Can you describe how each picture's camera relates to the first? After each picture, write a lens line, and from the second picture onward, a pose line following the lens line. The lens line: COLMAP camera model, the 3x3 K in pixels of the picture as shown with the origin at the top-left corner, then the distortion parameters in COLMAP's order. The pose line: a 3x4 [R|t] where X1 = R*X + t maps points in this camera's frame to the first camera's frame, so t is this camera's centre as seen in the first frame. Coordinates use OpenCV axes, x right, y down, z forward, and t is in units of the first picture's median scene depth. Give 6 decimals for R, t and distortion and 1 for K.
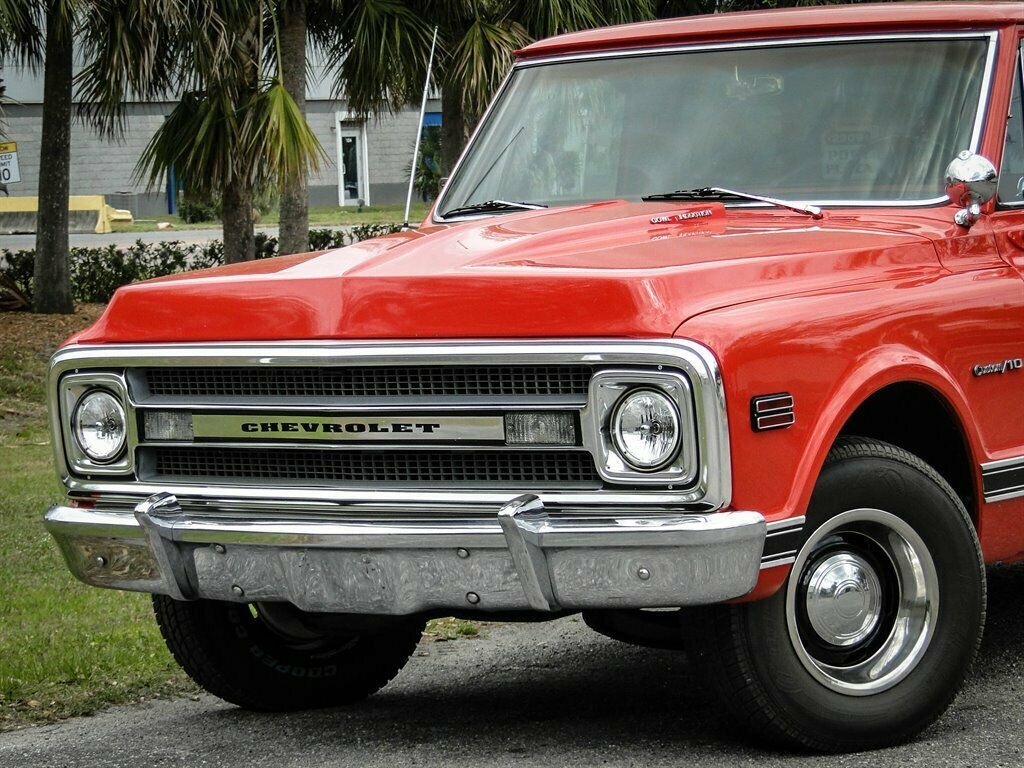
lens RADIAL K [[3718.5, 0, 512.0], [0, 3718.5, 384.0], [0, 0, 1]] dist [0.003630, 3.138818]
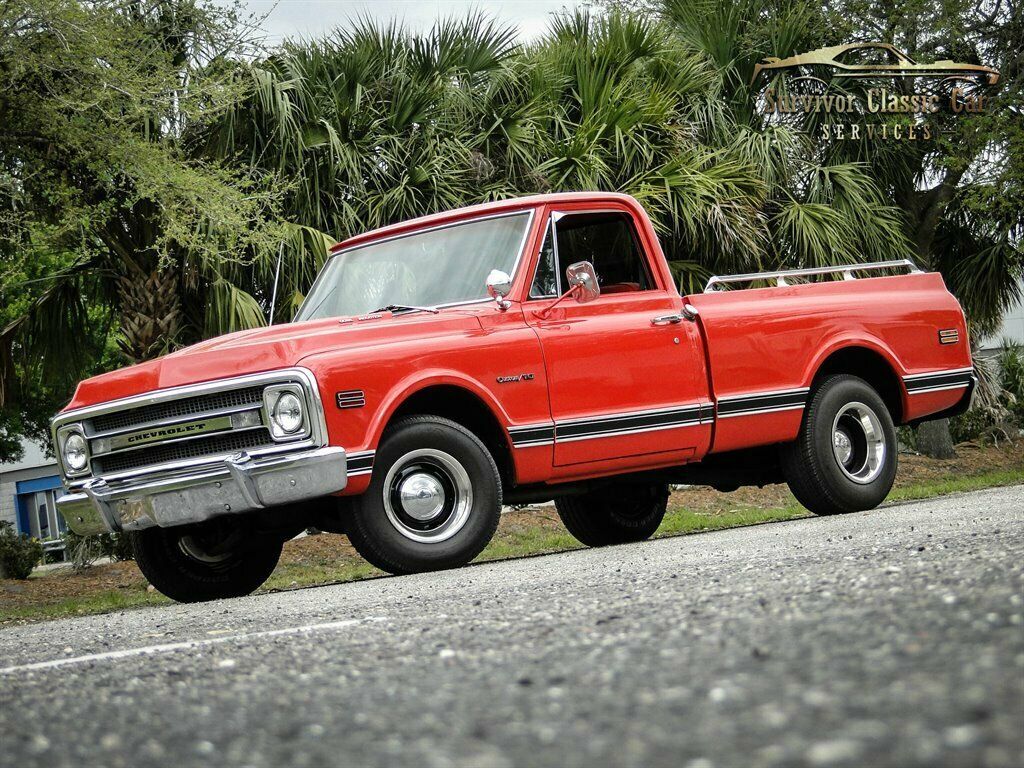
lens RADIAL K [[3718.5, 0, 512.0], [0, 3718.5, 384.0], [0, 0, 1]] dist [0.003630, 3.138818]
pose [[0.978447, -0.096068, -0.182789, 0.503932], [0.080490, 0.992609, -0.090827, 0.182111], [0.190163, 0.074157, 0.978948, -0.935718]]
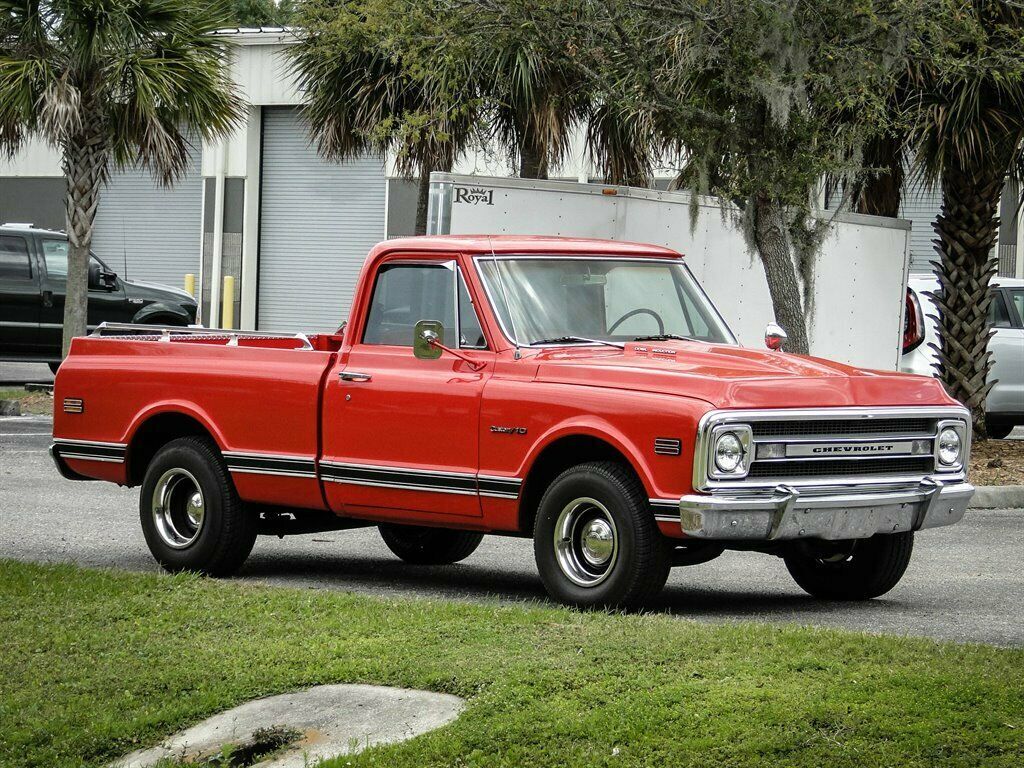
lens RADIAL K [[3718.5, 0, 512.0], [0, 3718.5, 384.0], [0, 0, 1]] dist [0.003630, 3.138818]
pose [[0.187665, 0.023418, 0.981954, -2.097655], [0.035896, 0.998884, -0.030682, 0.031989], [-0.981577, 0.041006, 0.186615, 0.789342]]
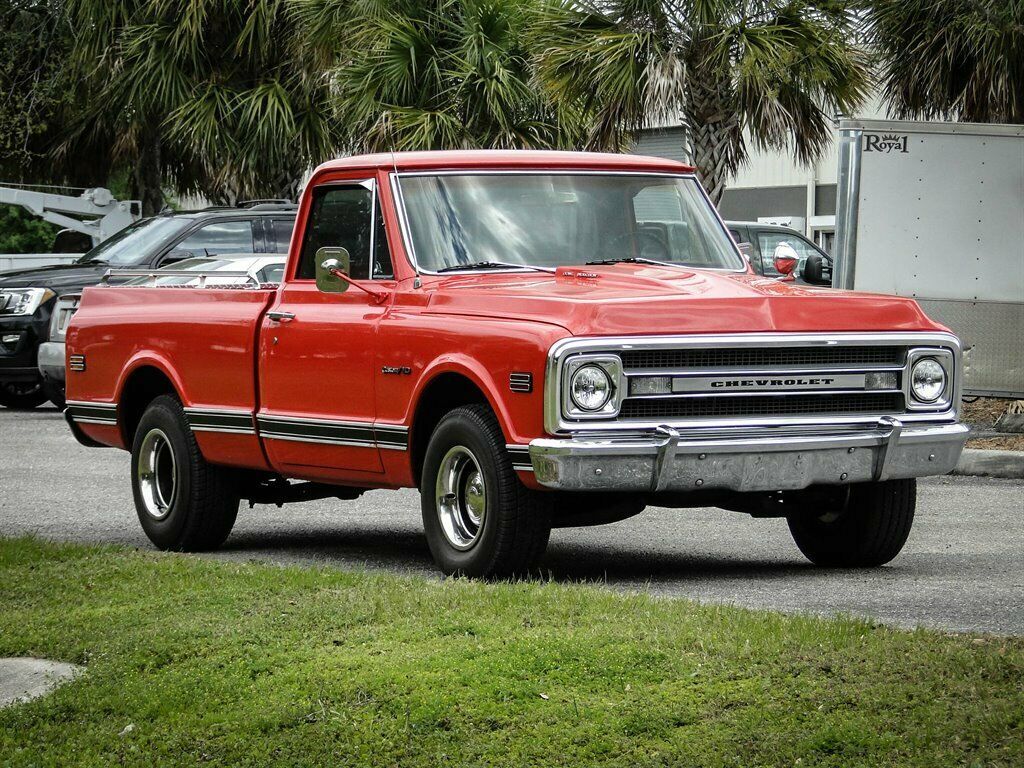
lens RADIAL K [[3890.2, 0, 512.0], [0, 3890.2, 384.0], [0, 0, 1]] dist [-0.060935, -1.557523]
pose [[0.441594, 0.022814, 0.896925, -1.709177], [0.045600, 0.997814, -0.047831, 0.092463], [-0.896056, 0.062022, 0.439588, 0.307873]]
